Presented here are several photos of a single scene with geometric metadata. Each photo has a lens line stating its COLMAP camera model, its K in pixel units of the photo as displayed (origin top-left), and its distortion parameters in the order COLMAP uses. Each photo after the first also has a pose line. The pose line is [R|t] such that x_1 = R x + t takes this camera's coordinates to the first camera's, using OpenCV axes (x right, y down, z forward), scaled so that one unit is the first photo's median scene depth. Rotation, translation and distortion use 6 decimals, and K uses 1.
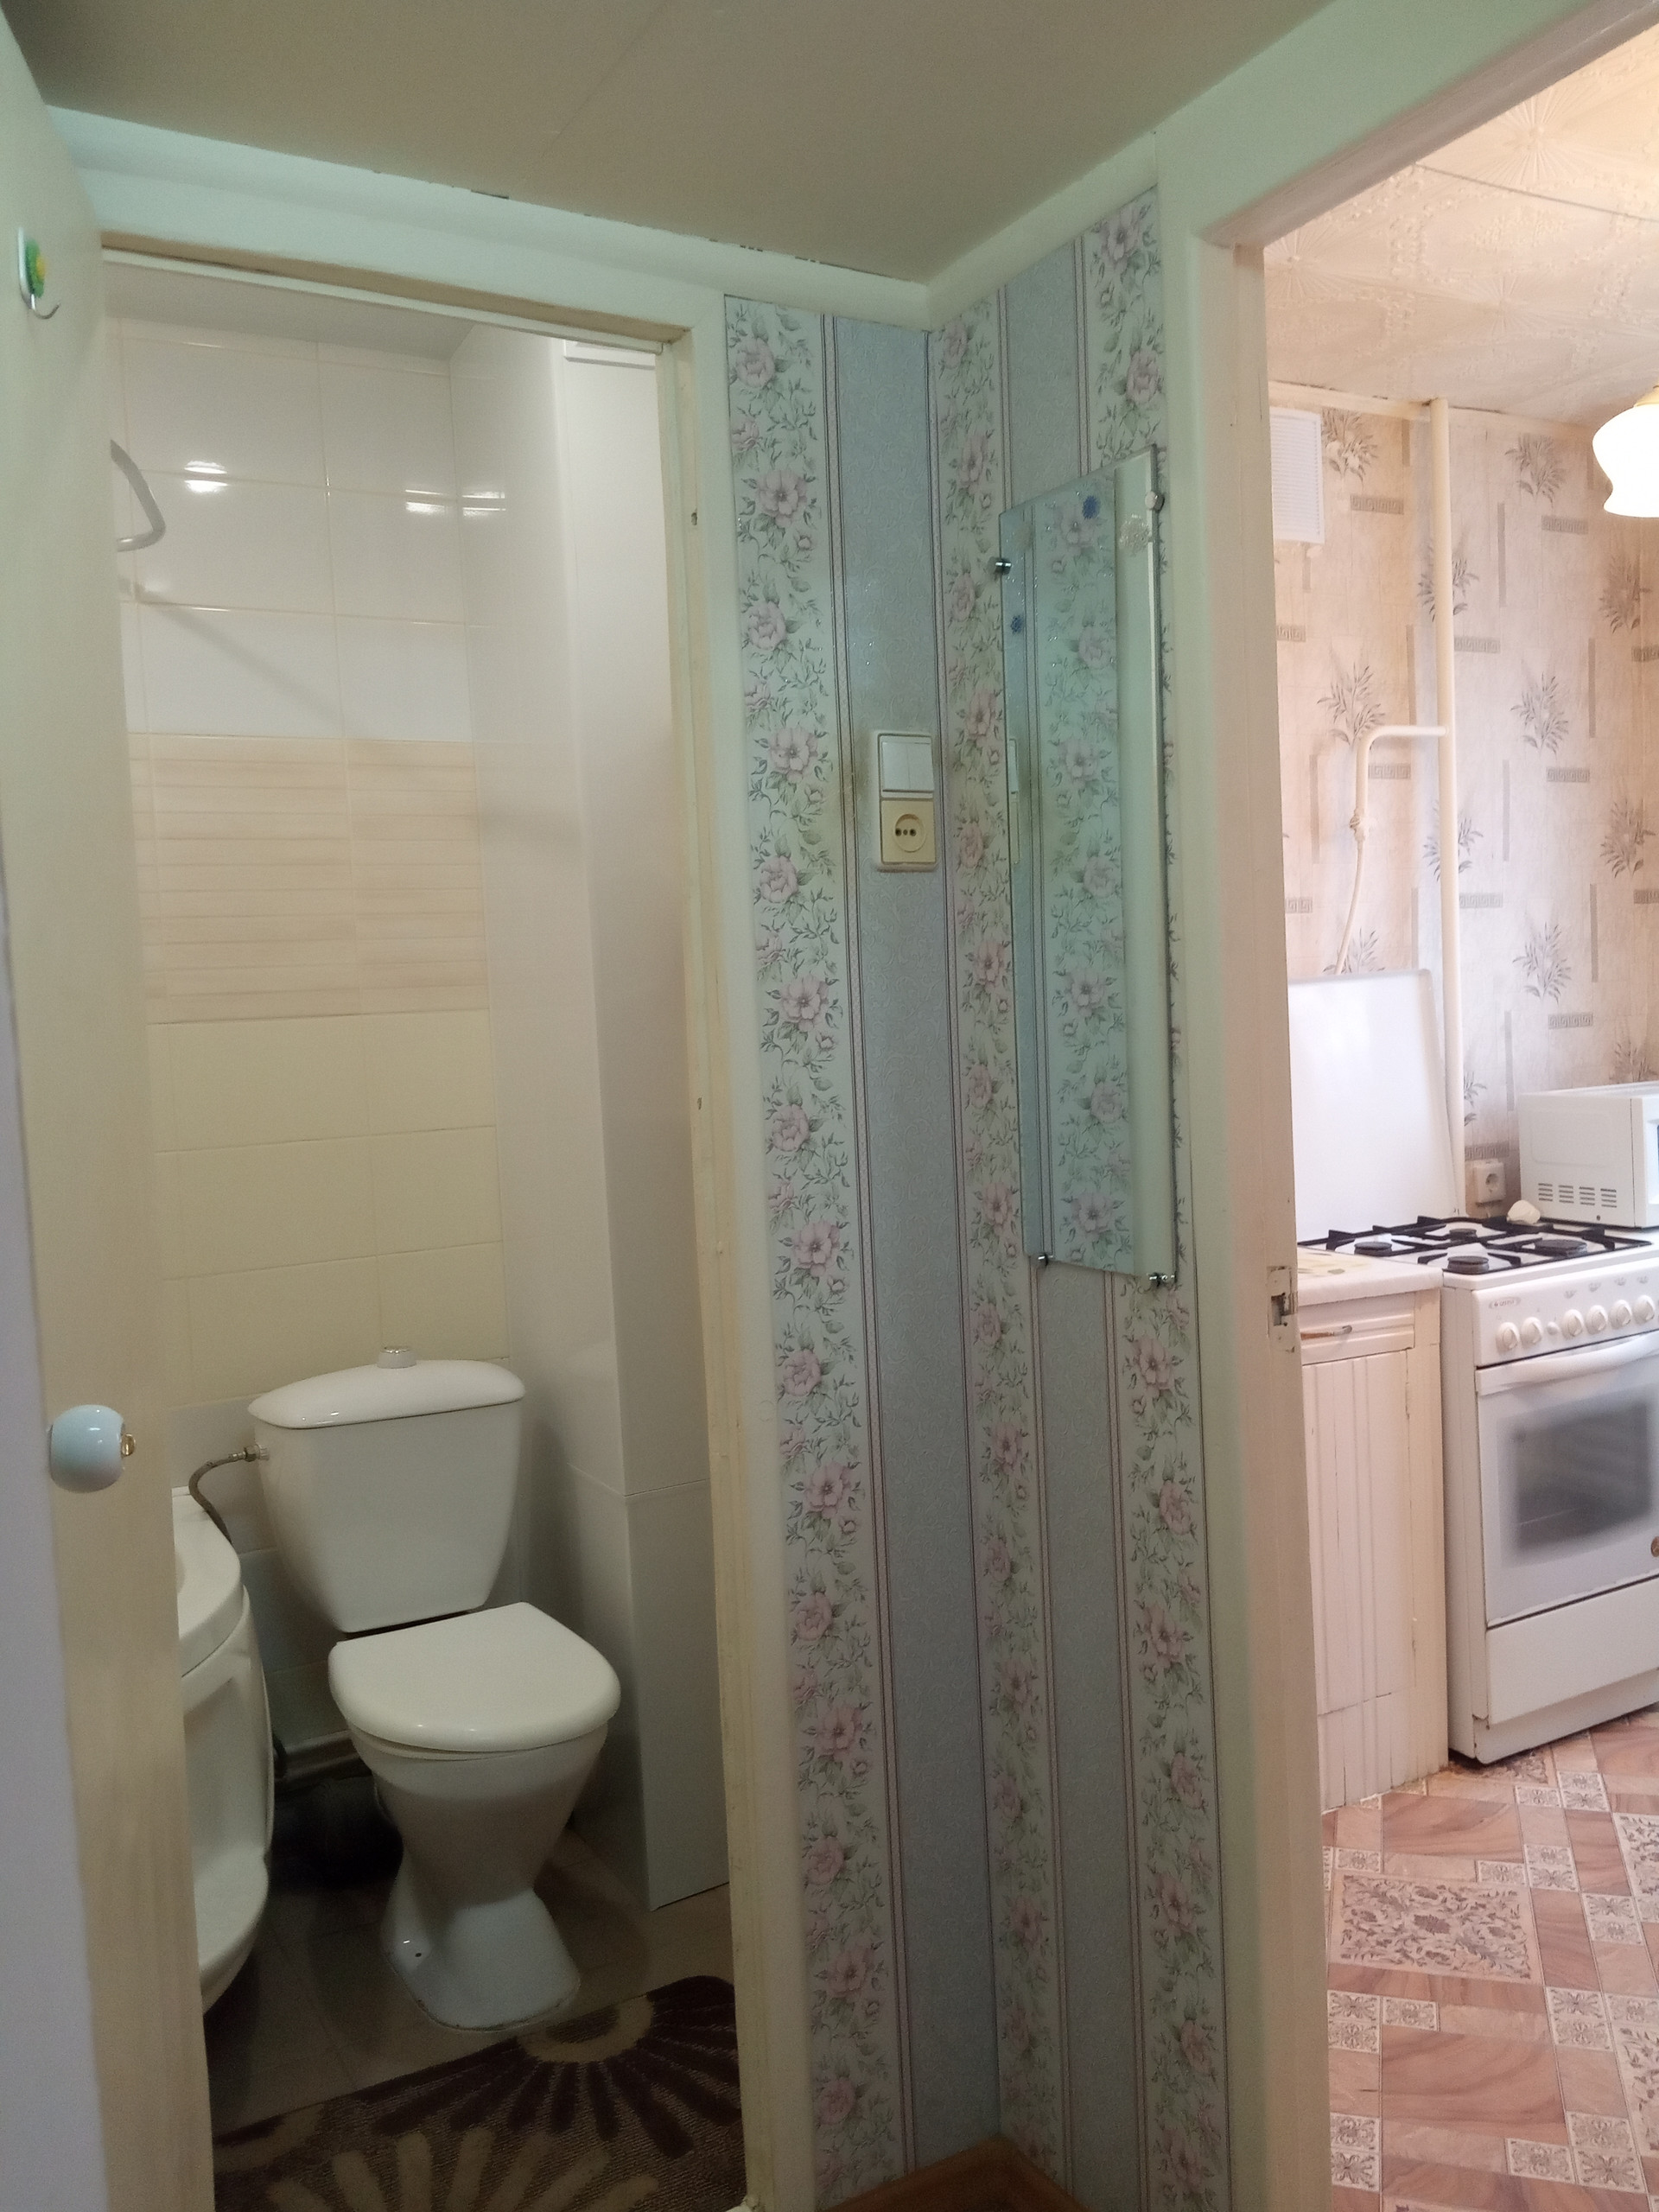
lens RADIAL K [[1781.0, 0, 829.9], [0, 1781.0, 1085.5], [0, 0, 1]] dist [0.072573, -0.121900]
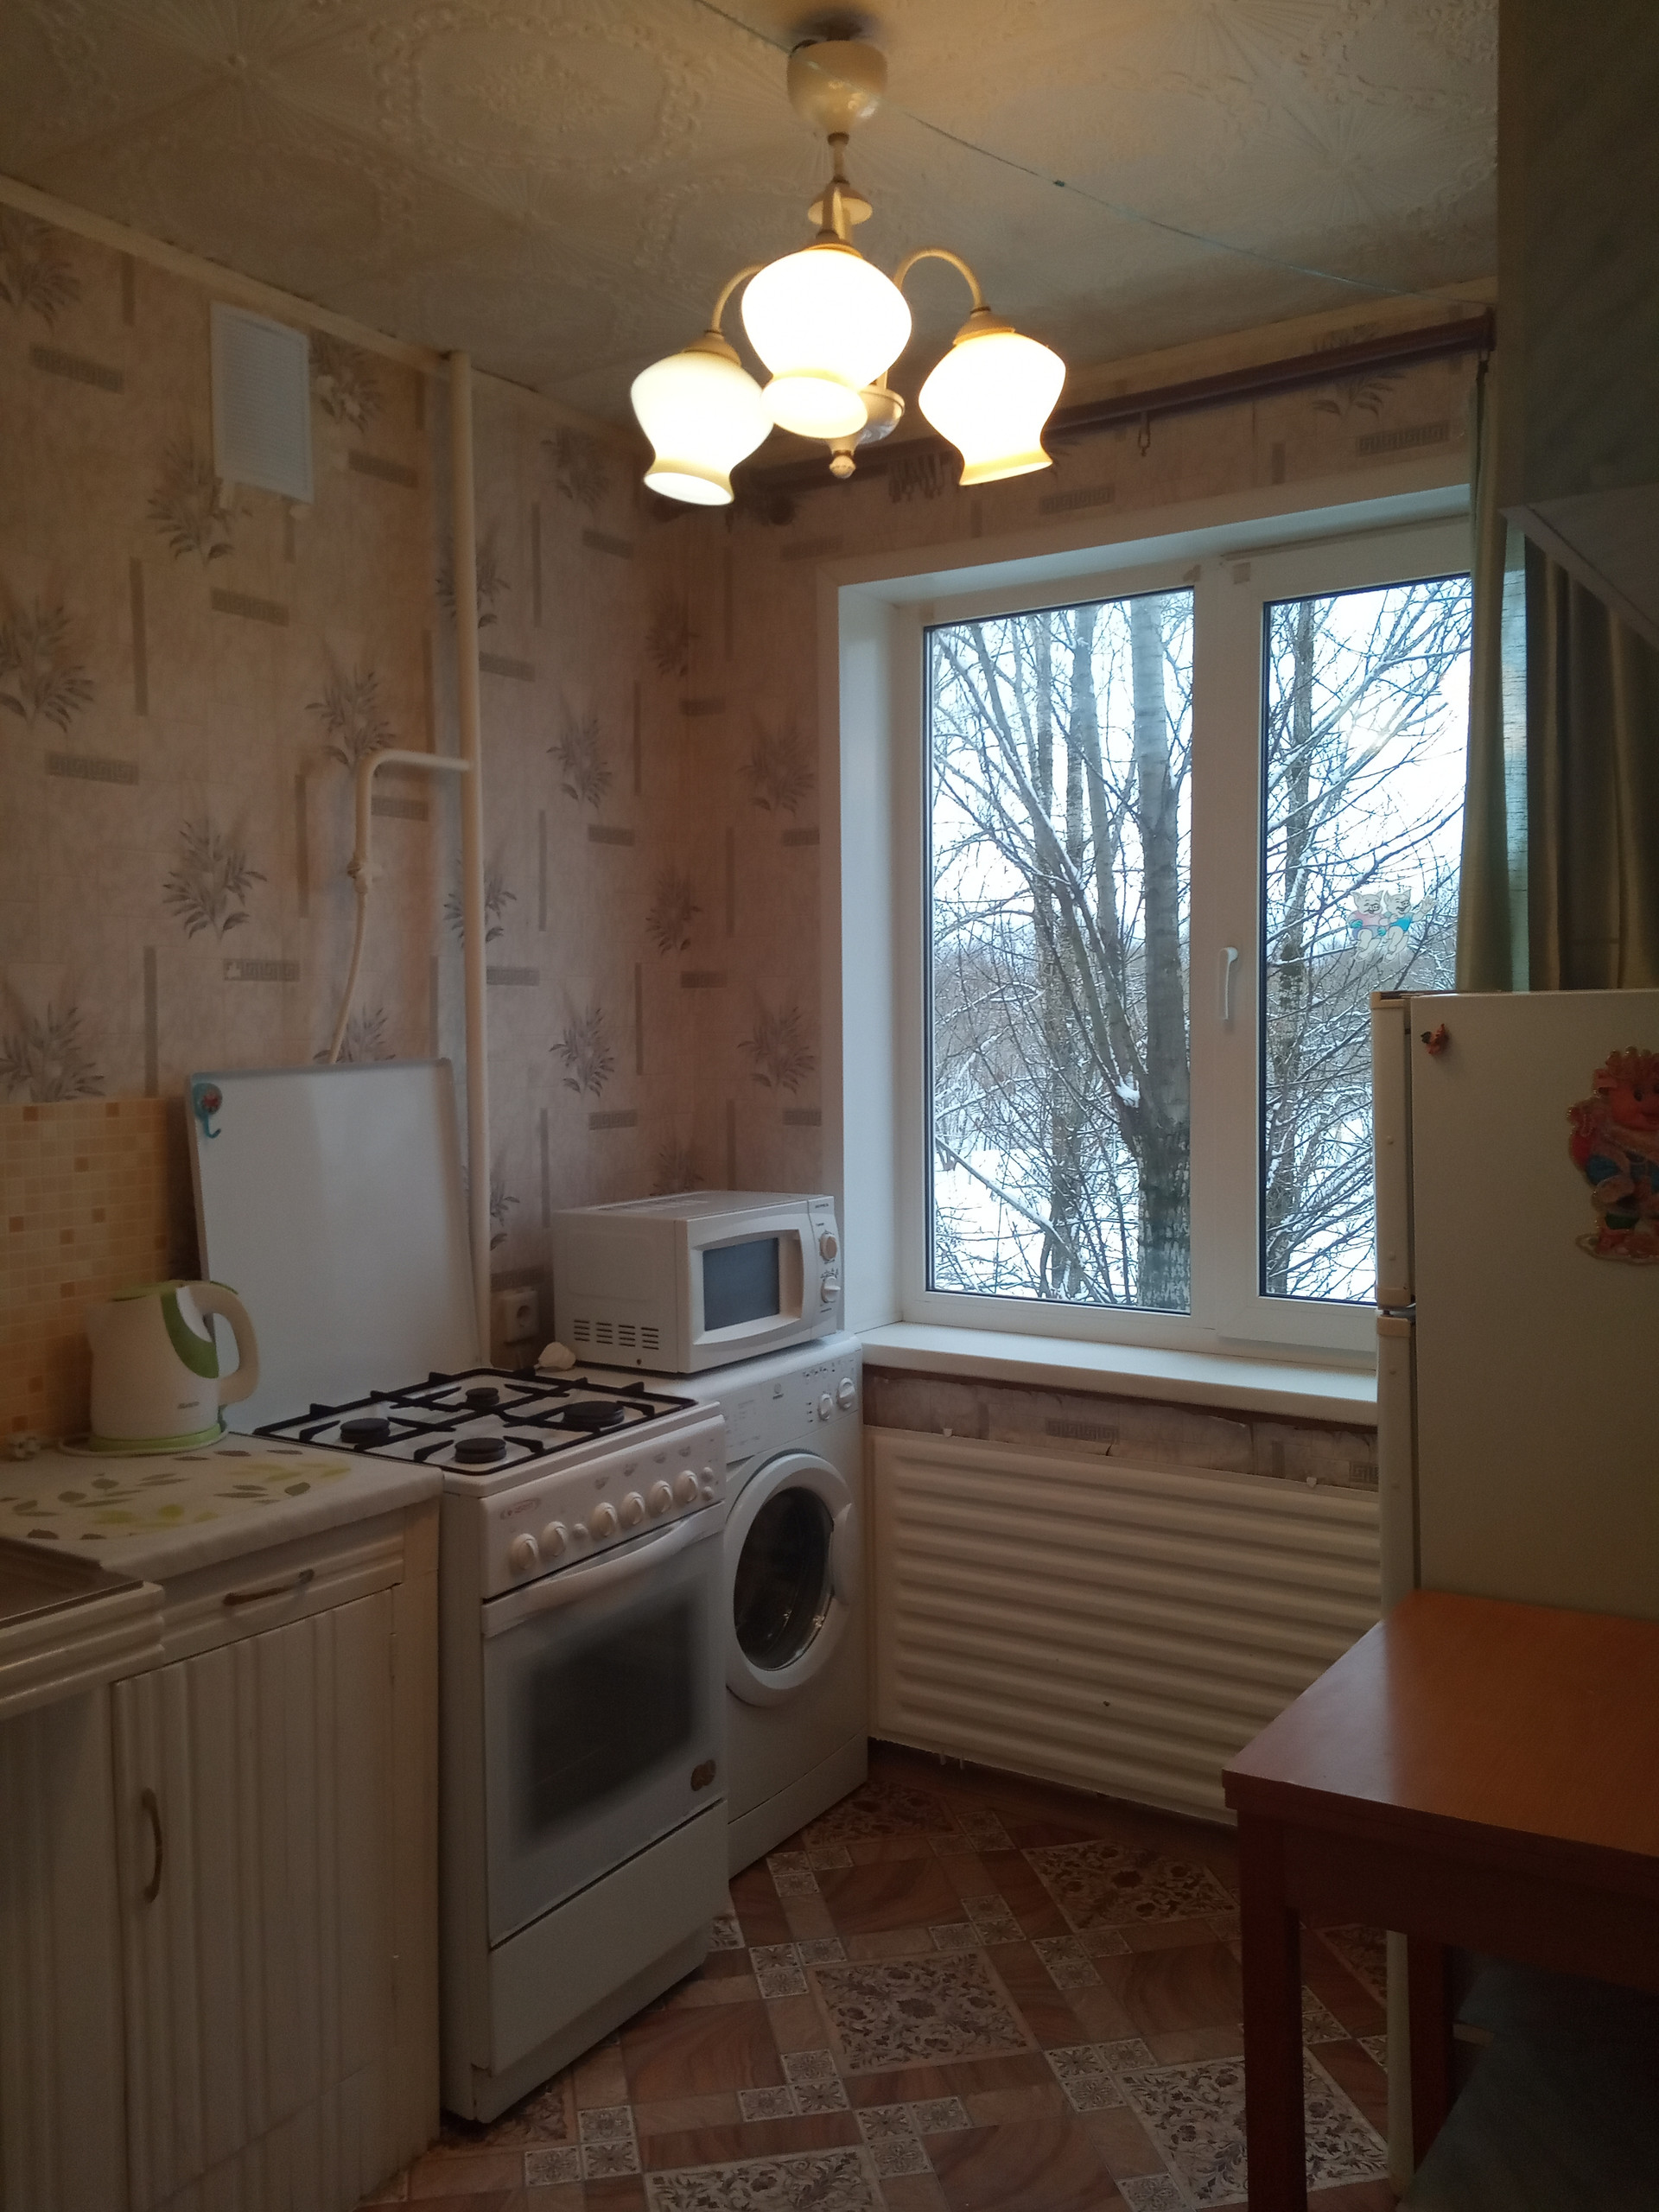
lens RADIAL K [[1781.0, 0, 820.6], [0, 1781.0, 1098.1], [0, 0, 1]] dist [0.072573, -0.121900]
pose [[0.879278, 0.014967, 0.476074, 0.121819], [-0.003933, 0.999700, -0.024165, -0.034750], [-0.476293, 0.019376, 0.879073, 0.264593]]
